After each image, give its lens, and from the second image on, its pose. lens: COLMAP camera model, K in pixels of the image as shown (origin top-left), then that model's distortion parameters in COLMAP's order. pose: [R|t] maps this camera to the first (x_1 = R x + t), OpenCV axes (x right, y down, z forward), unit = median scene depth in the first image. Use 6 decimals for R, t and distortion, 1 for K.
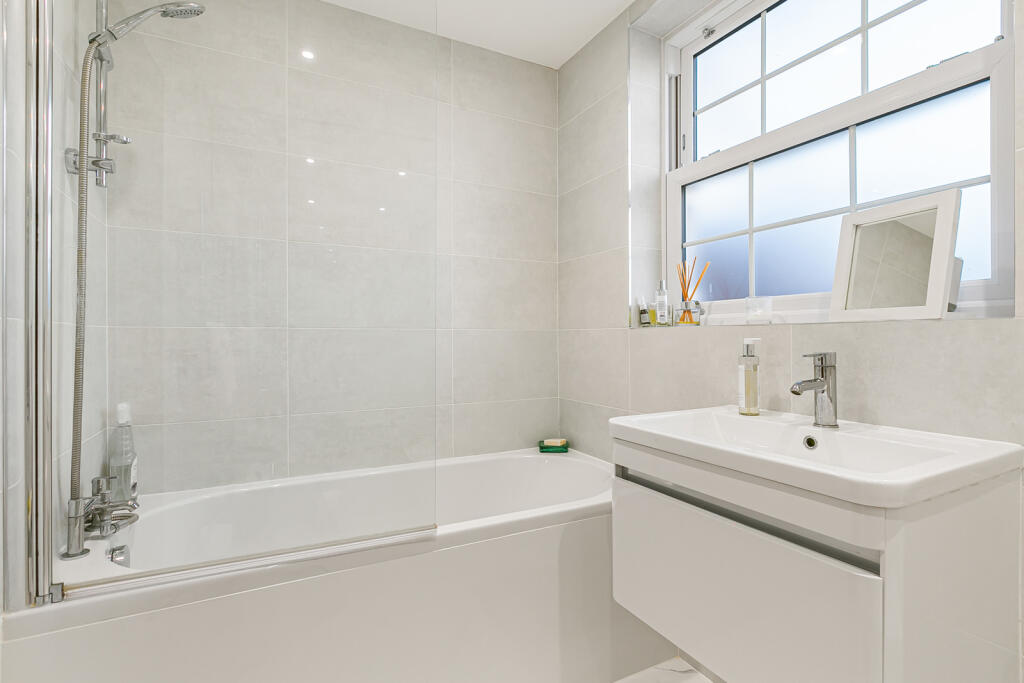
lens RADIAL K [[484.0, 0, 515.7], [0, 484.0, 338.7], [0, 0, 1]] dist [-0.001346, 0.000113]
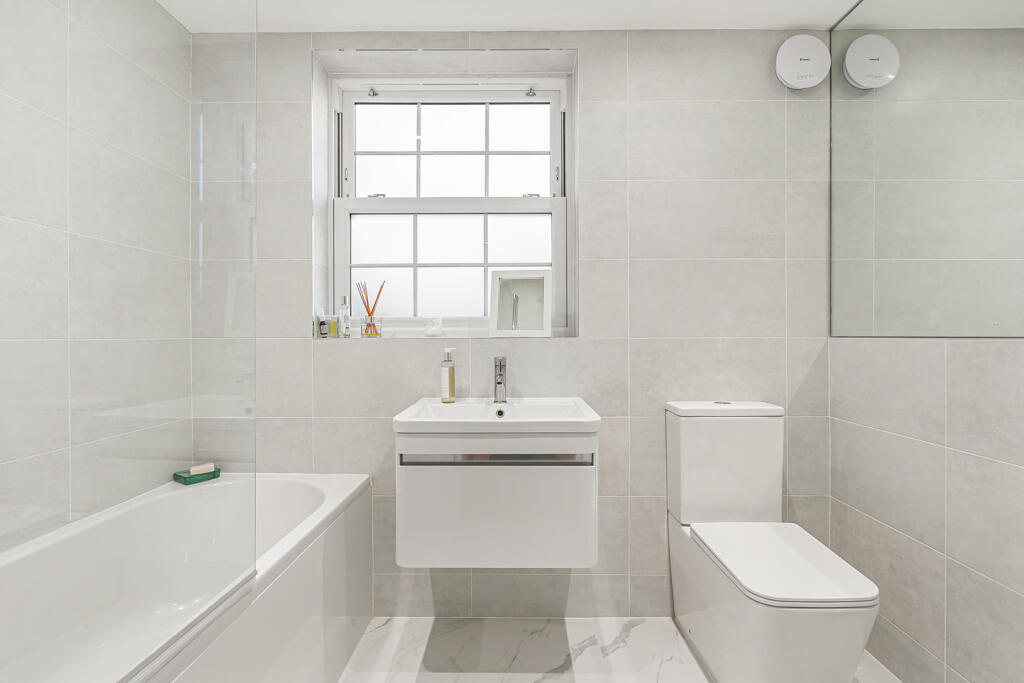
lens RADIAL K [[484.0, 0, 516.9], [0, 484.0, 341.4], [0, 0, 1]] dist [-0.001346, 0.000113]
pose [[0.483211, -0.000772, 0.875503, -0.467786], [0.002953, 0.999995, -0.000749, -0.013328], [-0.875499, 0.002948, 0.483211, 0.104902]]
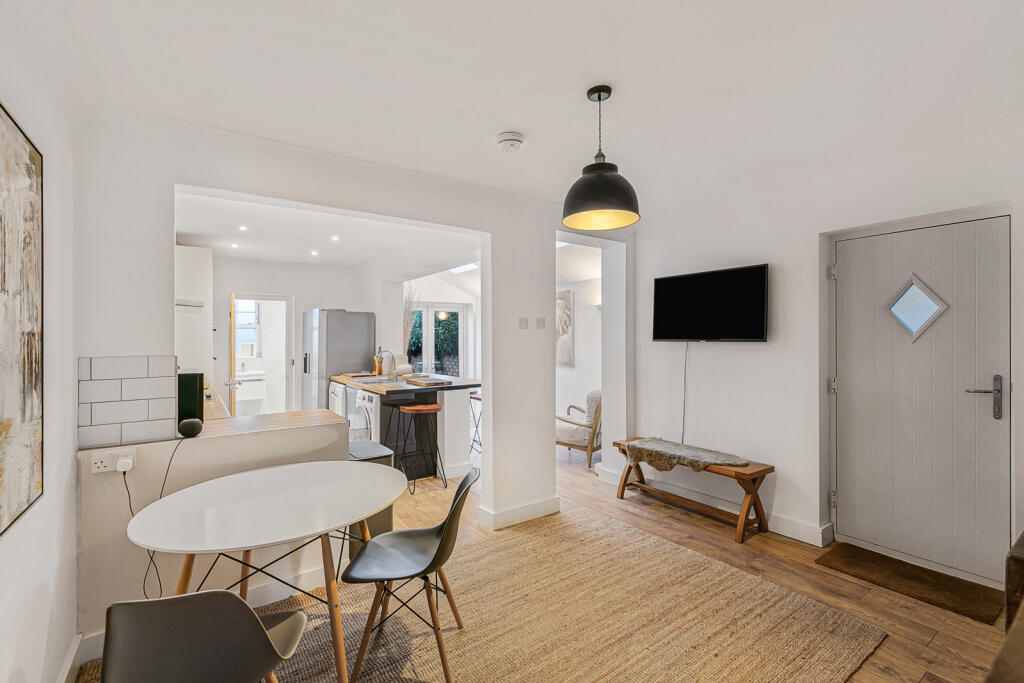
lens RADIAL K [[457.6, 0, 513.7], [0, 457.6, 342.2], [0, 0, 1]] dist [0.001820, 0.001461]
pose [[-0.117418, 0.001980, 0.993081, -4.383224], [0.000509, 0.999998, -0.001933, -0.172210], [-0.993082, 0.000279, -0.117419, -1.486462]]
